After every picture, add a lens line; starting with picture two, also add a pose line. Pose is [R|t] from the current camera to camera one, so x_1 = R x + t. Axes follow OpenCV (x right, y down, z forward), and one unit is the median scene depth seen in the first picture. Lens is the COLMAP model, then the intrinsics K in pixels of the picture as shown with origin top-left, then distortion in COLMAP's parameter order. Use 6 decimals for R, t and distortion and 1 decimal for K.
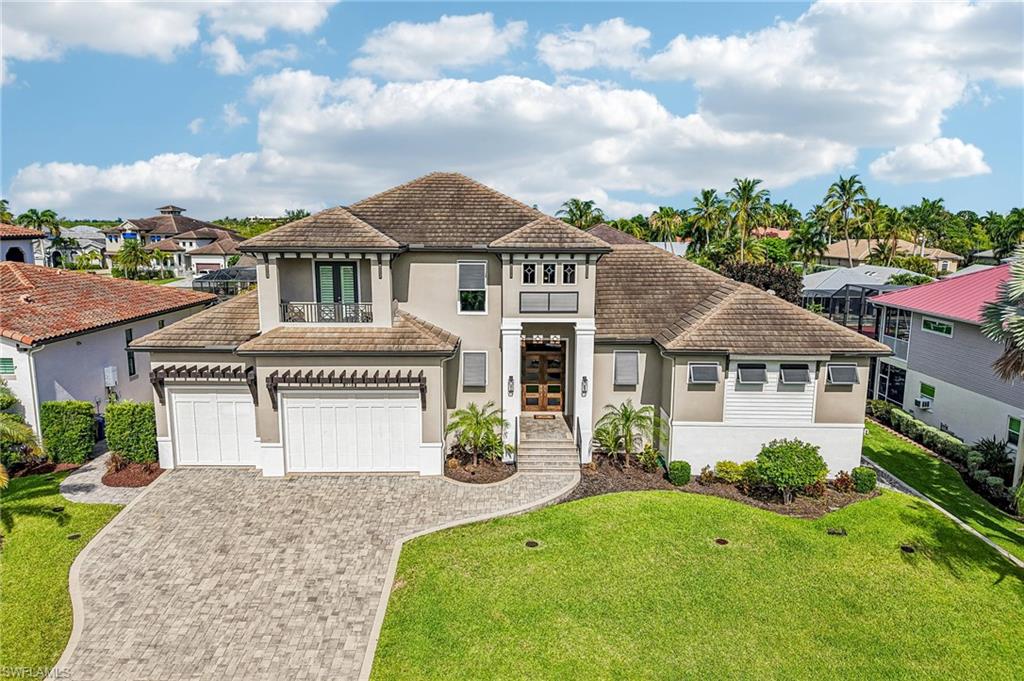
lens RADIAL K [[685.5, 0, 510.0], [0, 685.5, 356.1], [0, 0, 1]] dist [0.034345, -0.042676]
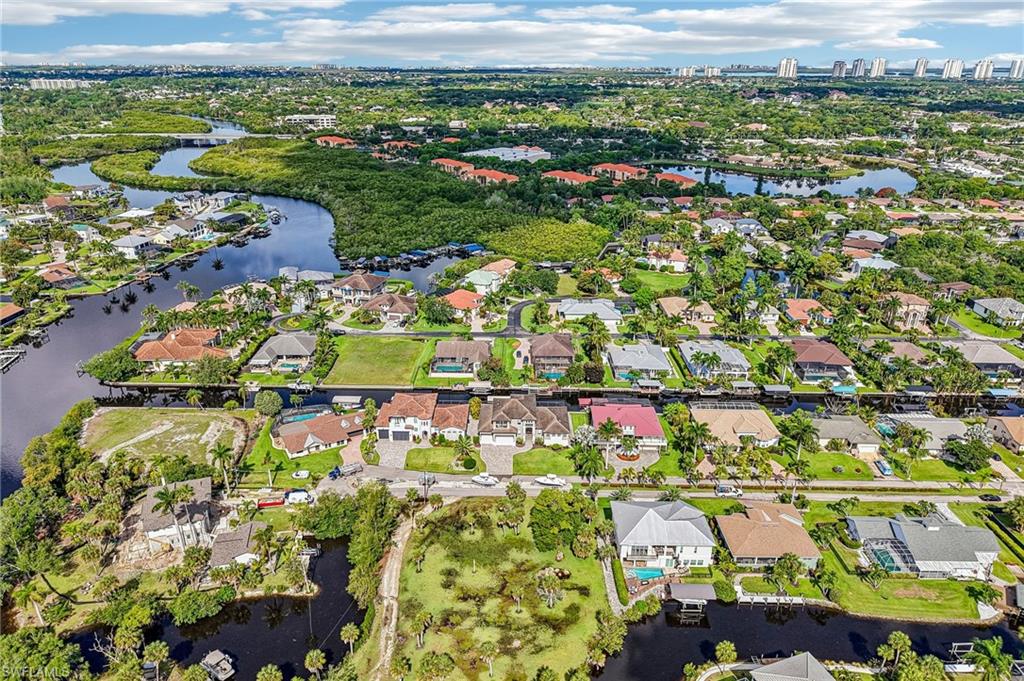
lens RADIAL K [[685.5, 0, 510.0], [0, 685.5, 356.1], [0, 0, 1]] dist [0.034345, -0.042676]
pose [[0.999617, 0.007222, -0.026698, 0.043637], [-0.001479, 0.977881, 0.209155, -2.537071], [0.027618, -0.209035, 0.977518, -6.648393]]
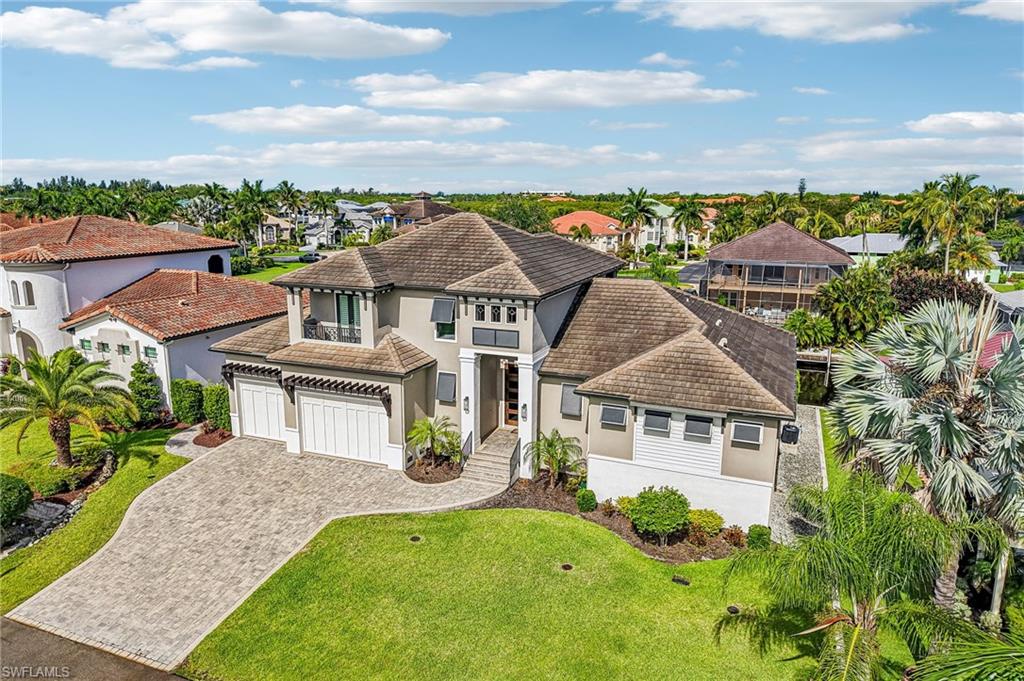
lens RADIAL K [[685.5, 0, 510.0], [0, 685.5, 356.1], [0, 0, 1]] dist [0.034345, -0.042676]
pose [[0.924186, 0.087457, -0.371796, 0.519911], [-0.071915, 0.995866, 0.055495, -0.115367], [0.375112, -0.024550, 0.926654, -0.072106]]
